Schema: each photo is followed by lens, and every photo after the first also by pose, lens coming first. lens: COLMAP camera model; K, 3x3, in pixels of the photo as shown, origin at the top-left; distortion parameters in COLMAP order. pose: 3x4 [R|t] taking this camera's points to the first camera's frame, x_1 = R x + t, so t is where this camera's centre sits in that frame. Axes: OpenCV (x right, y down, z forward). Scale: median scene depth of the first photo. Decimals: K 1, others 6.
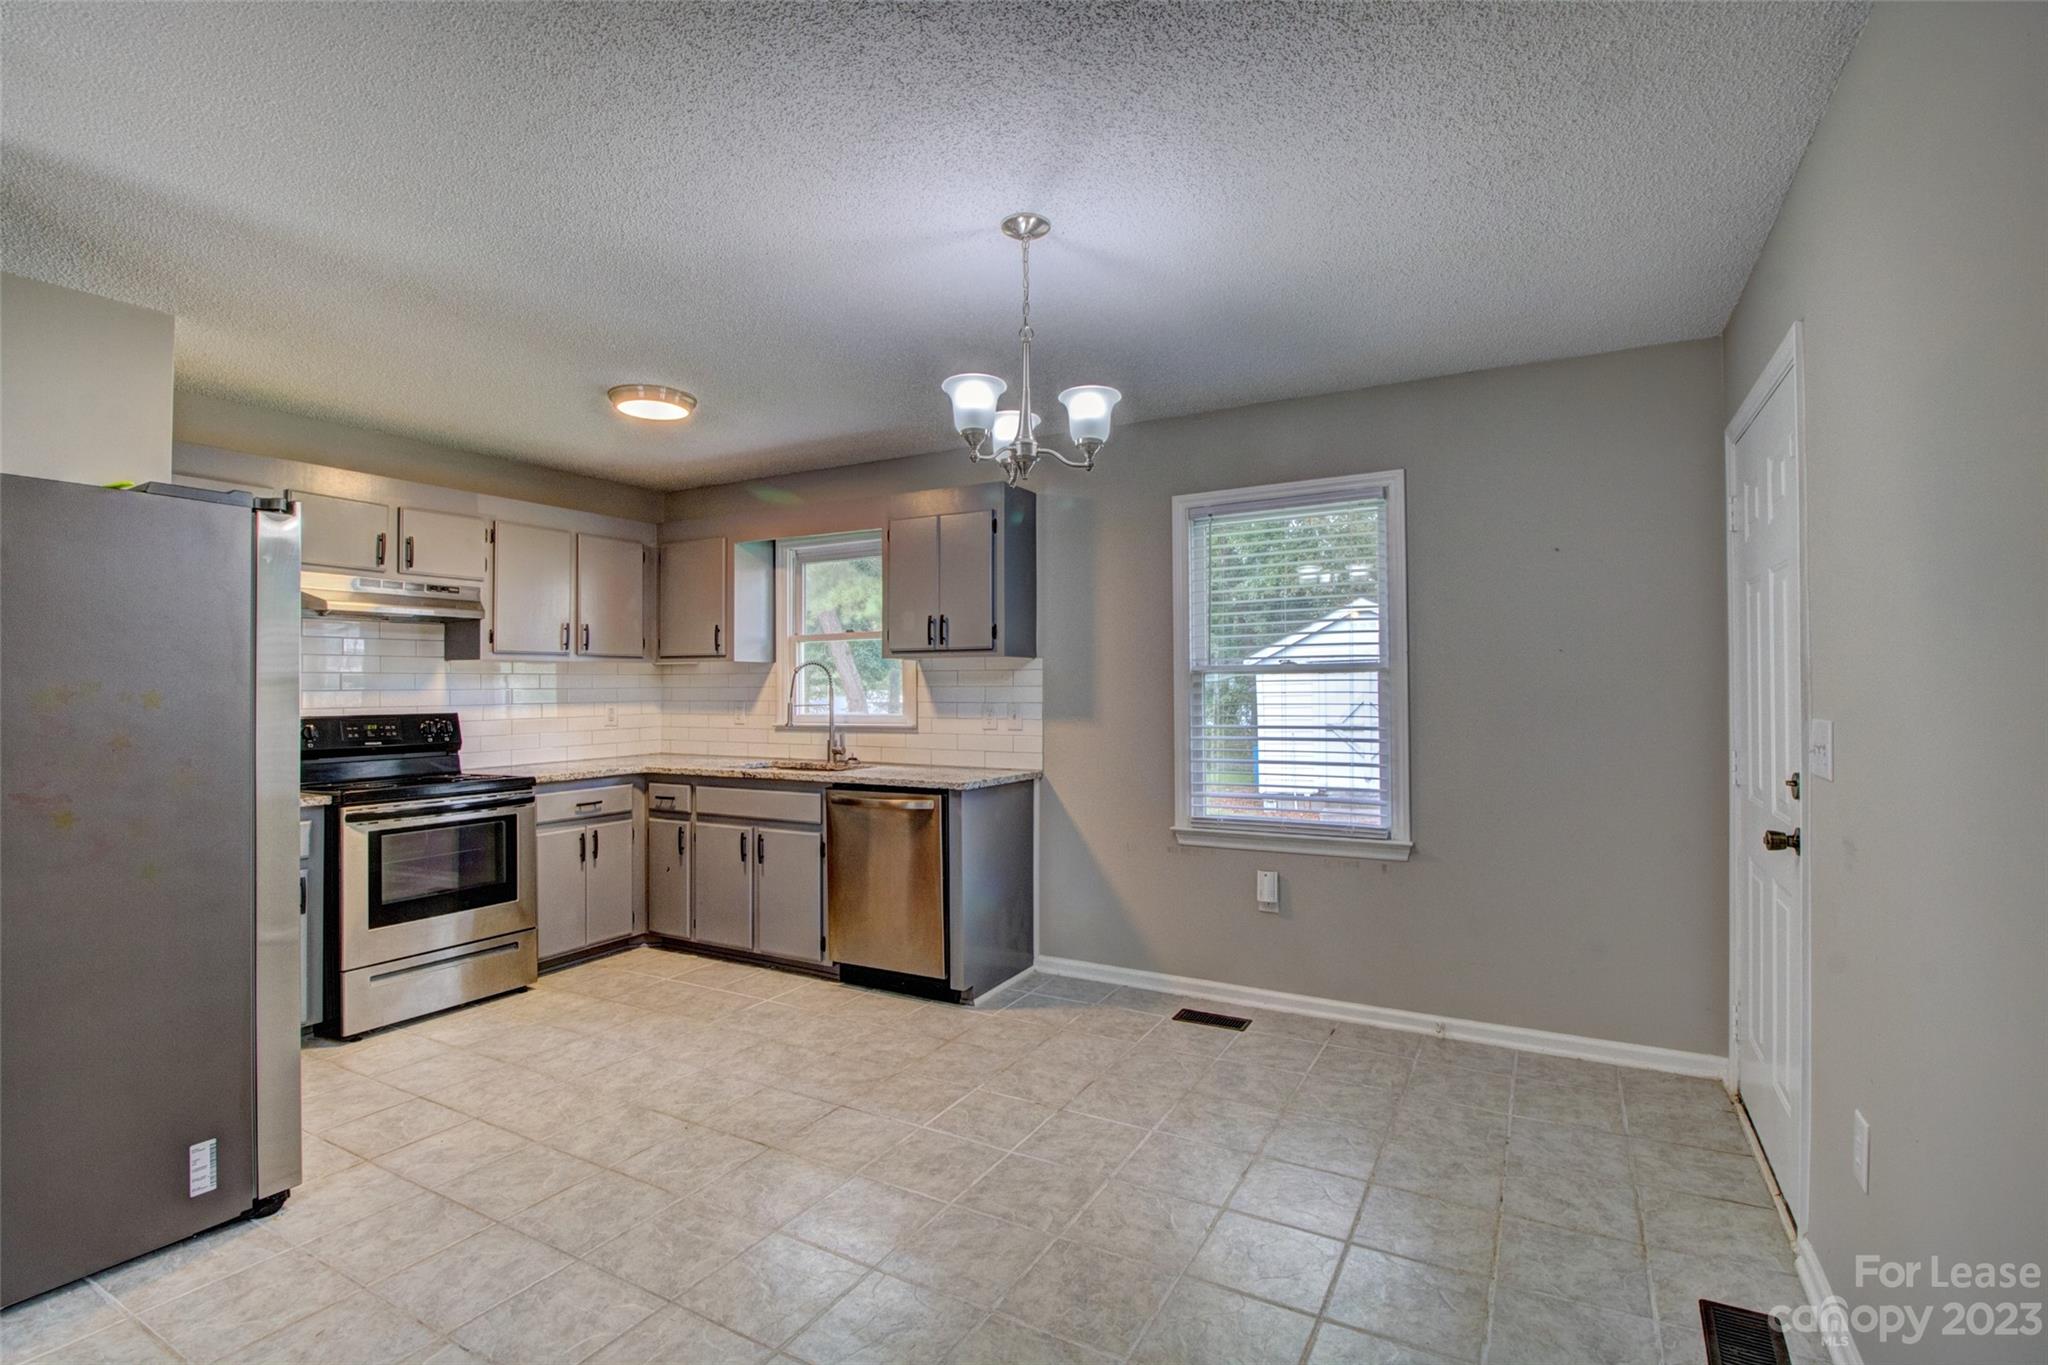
lens RADIAL K [[943.1, 0, 1030.0], [0, 943.1, 675.1], [0, 0, 1]] dist [0.001498, -0.014399]
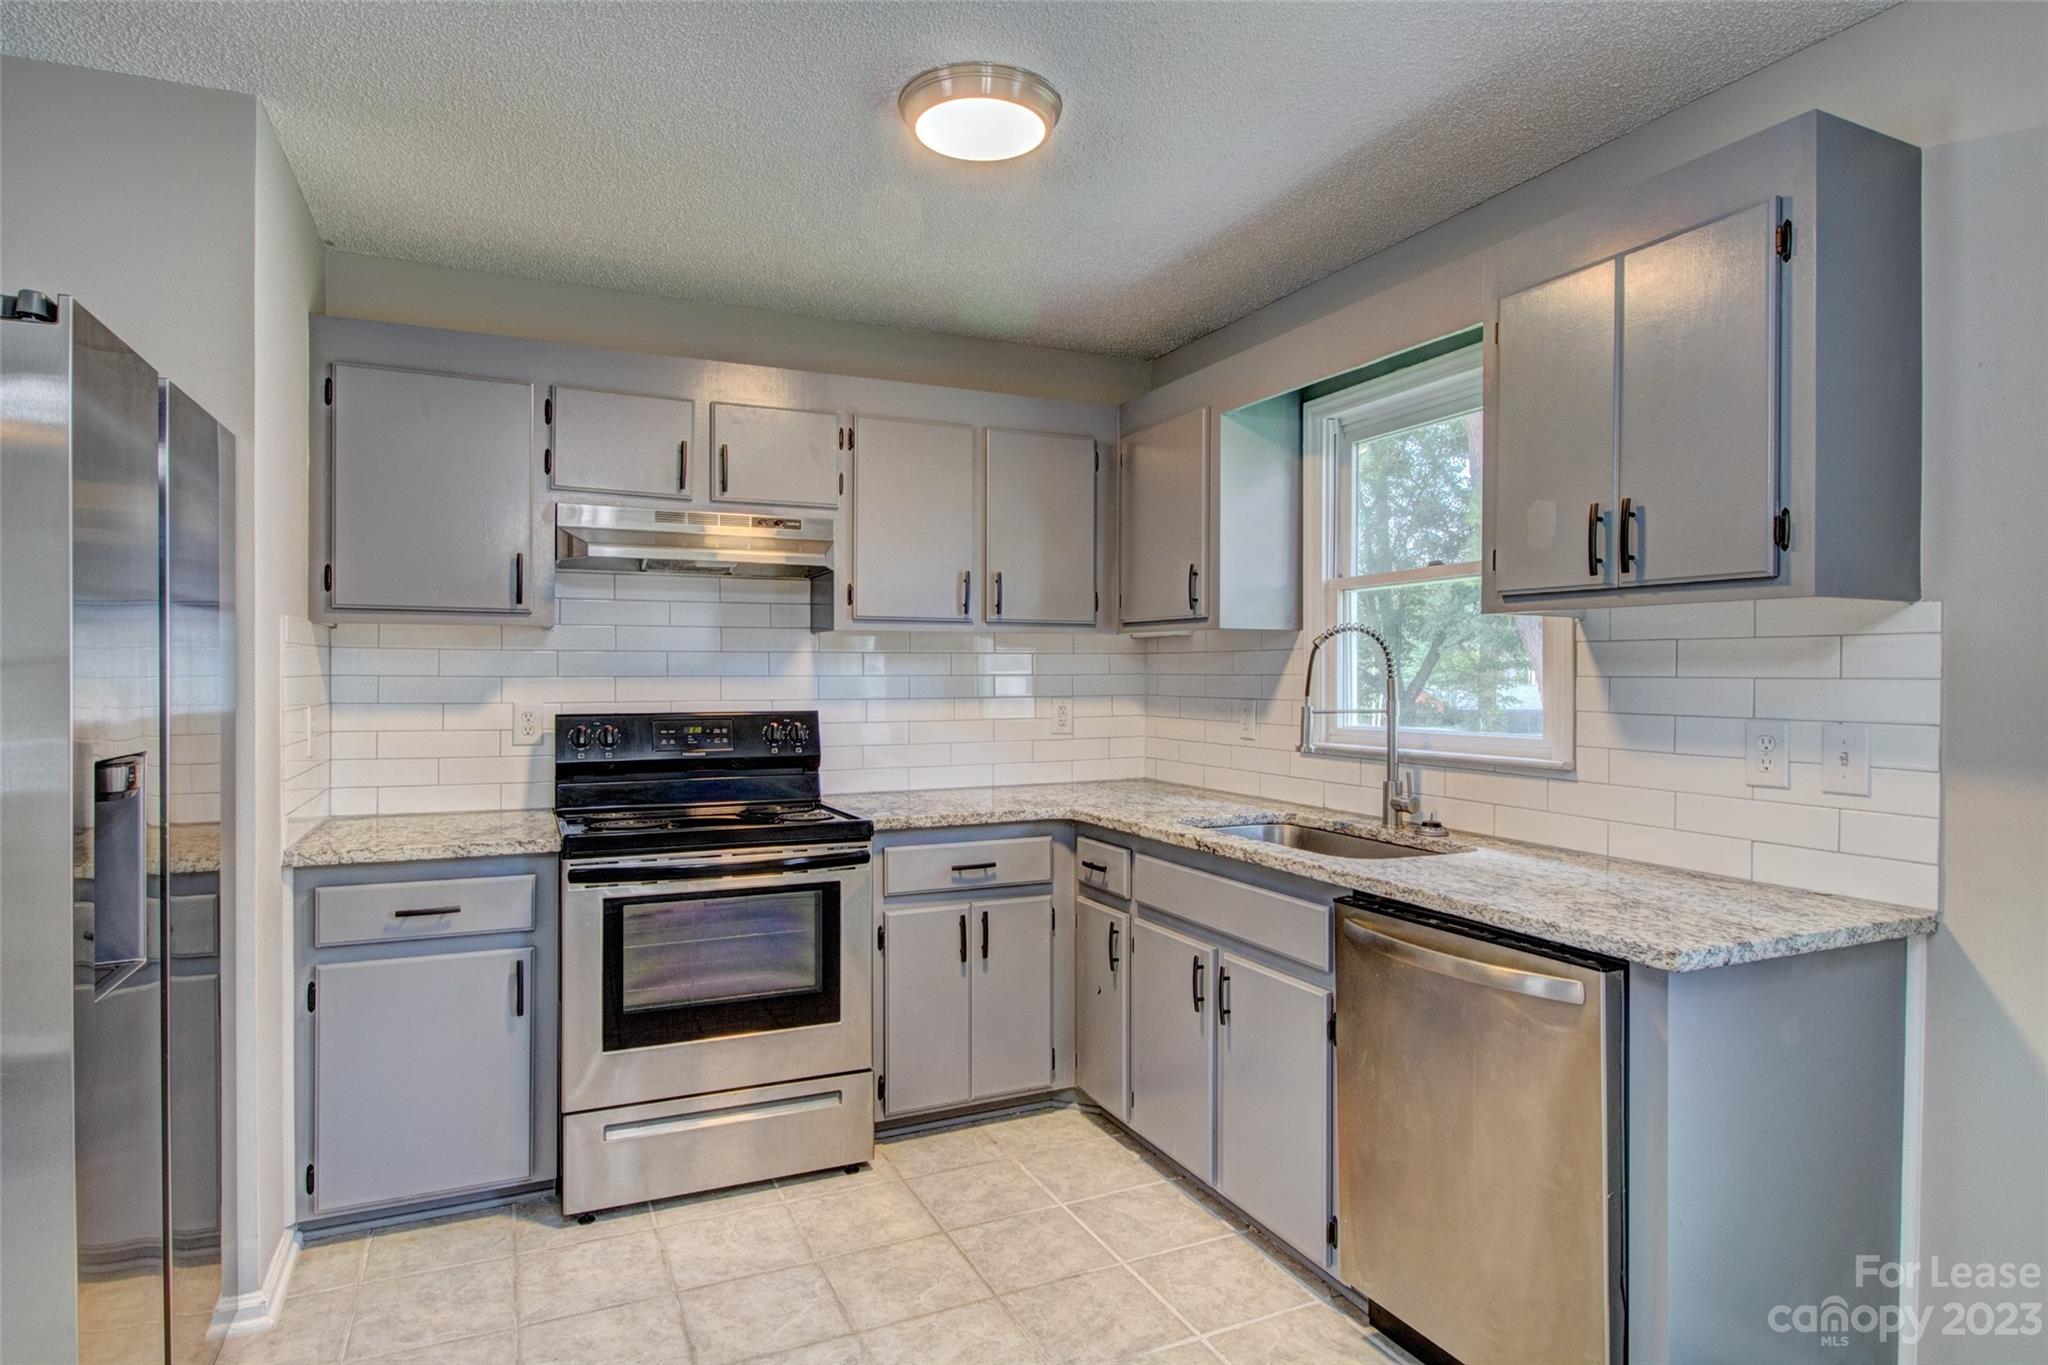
lens RADIAL K [[1131.5, 0, 1027.9], [0, 1131.5, 675.1], [0, 0, 1]] dist [-0.000481, -0.001890]
pose [[0.808822, 0.006764, -0.588015, -0.015243], [0.002819, 0.999878, 0.015379, 0.002857], [0.588047, -0.014096, 0.808704, 0.446992]]
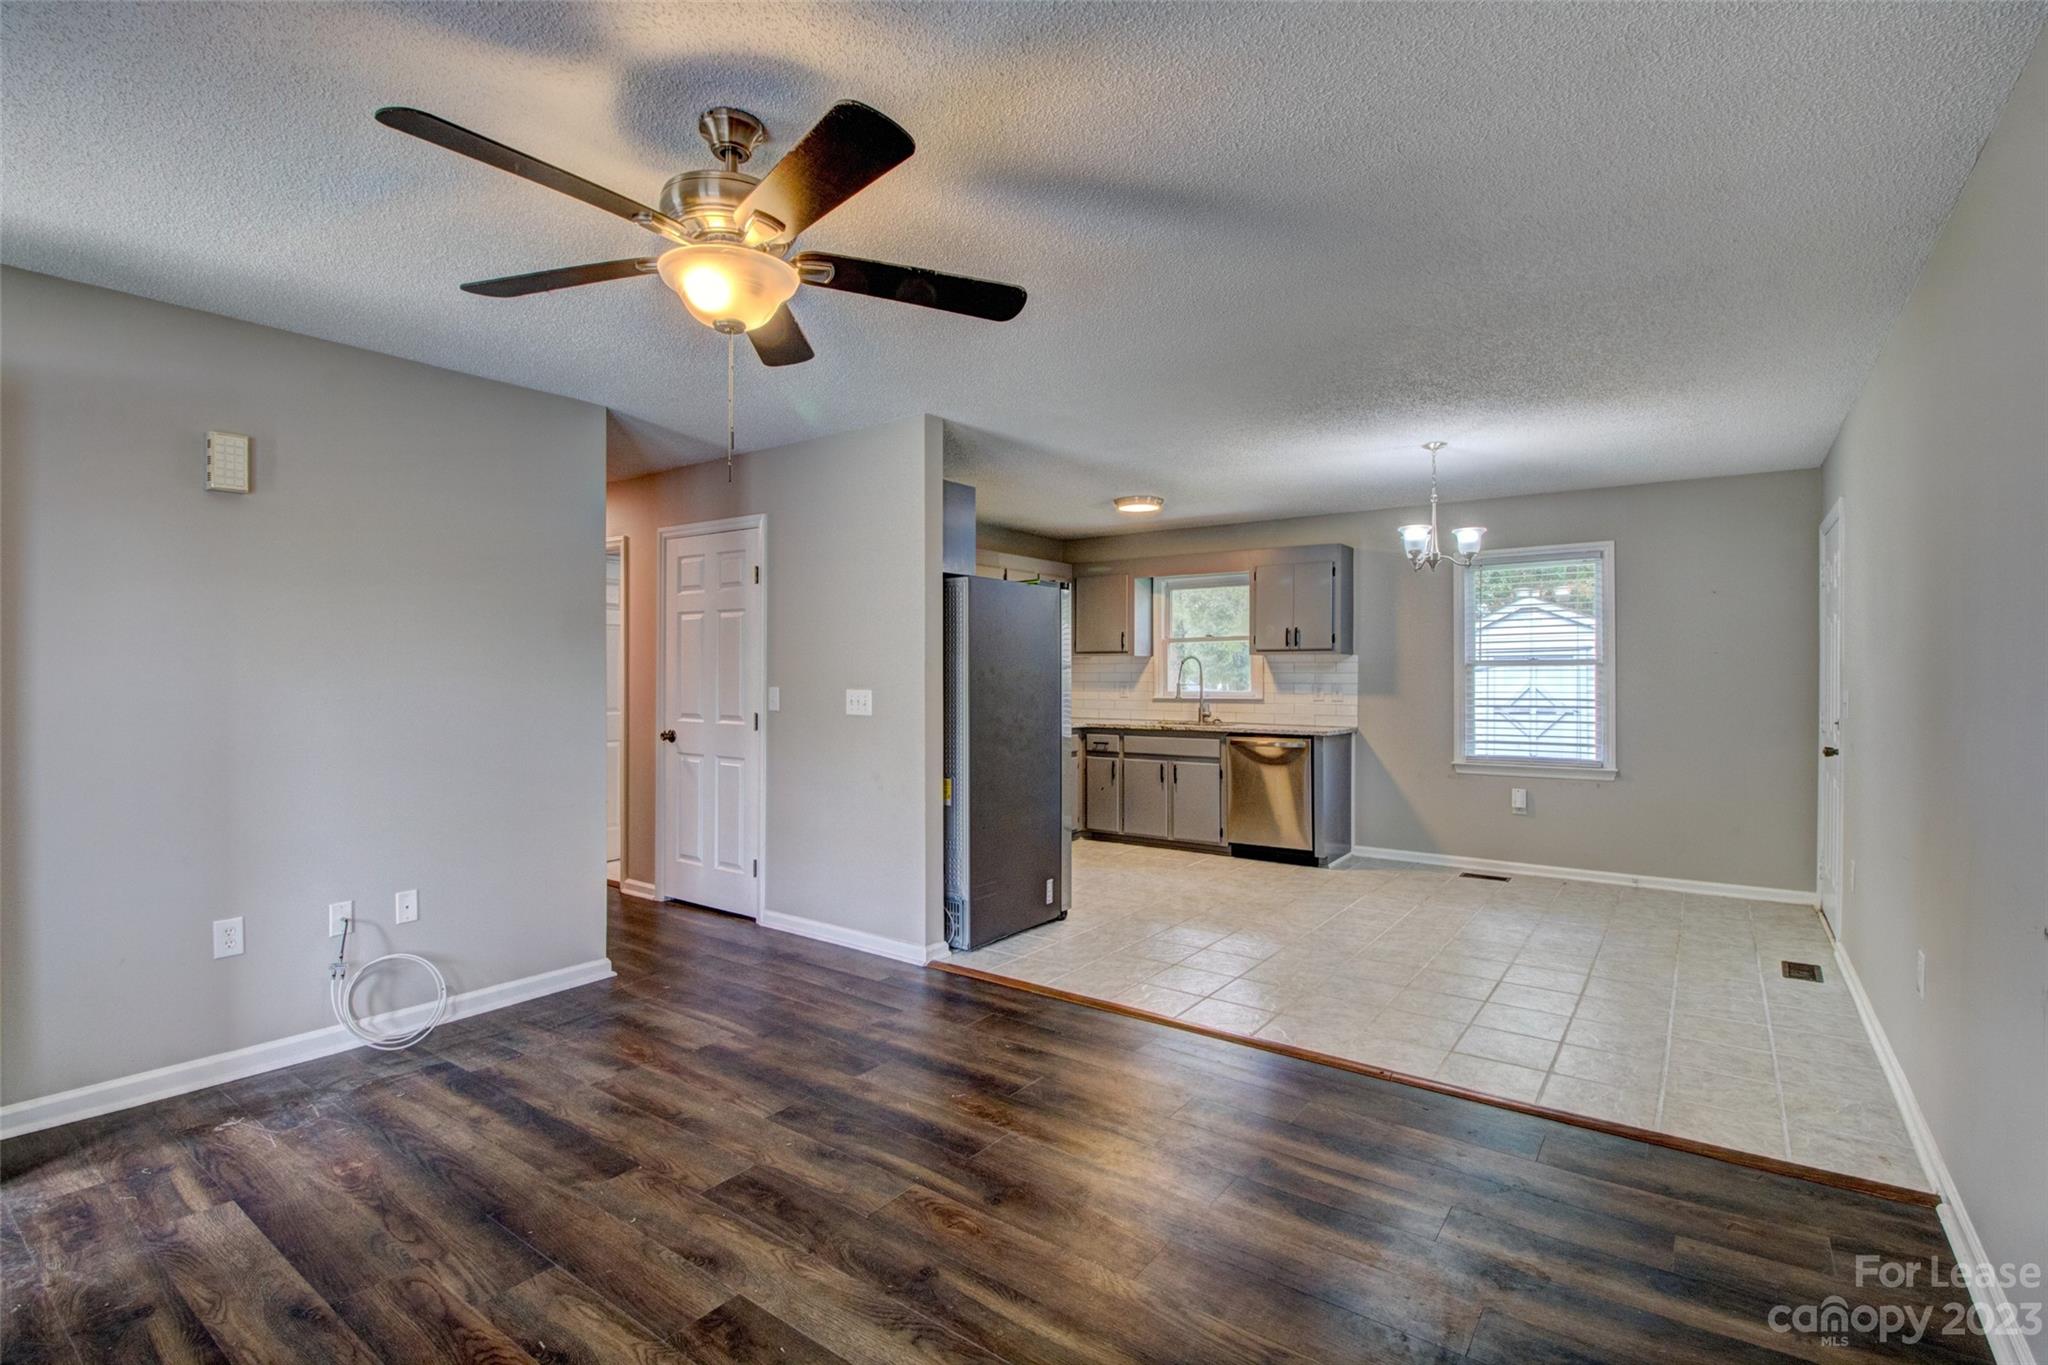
lens RADIAL K [[943.1, 0, 1030.0], [0, 943.1, 675.1], [0, 0, 1]] dist [0.001498, -0.014399]
pose [[0.993092, 0.005212, -0.117222, -0.341991], [-0.003495, 0.999884, 0.014845, -0.006109], [0.117286, -0.014333, 0.992995, -0.607920]]
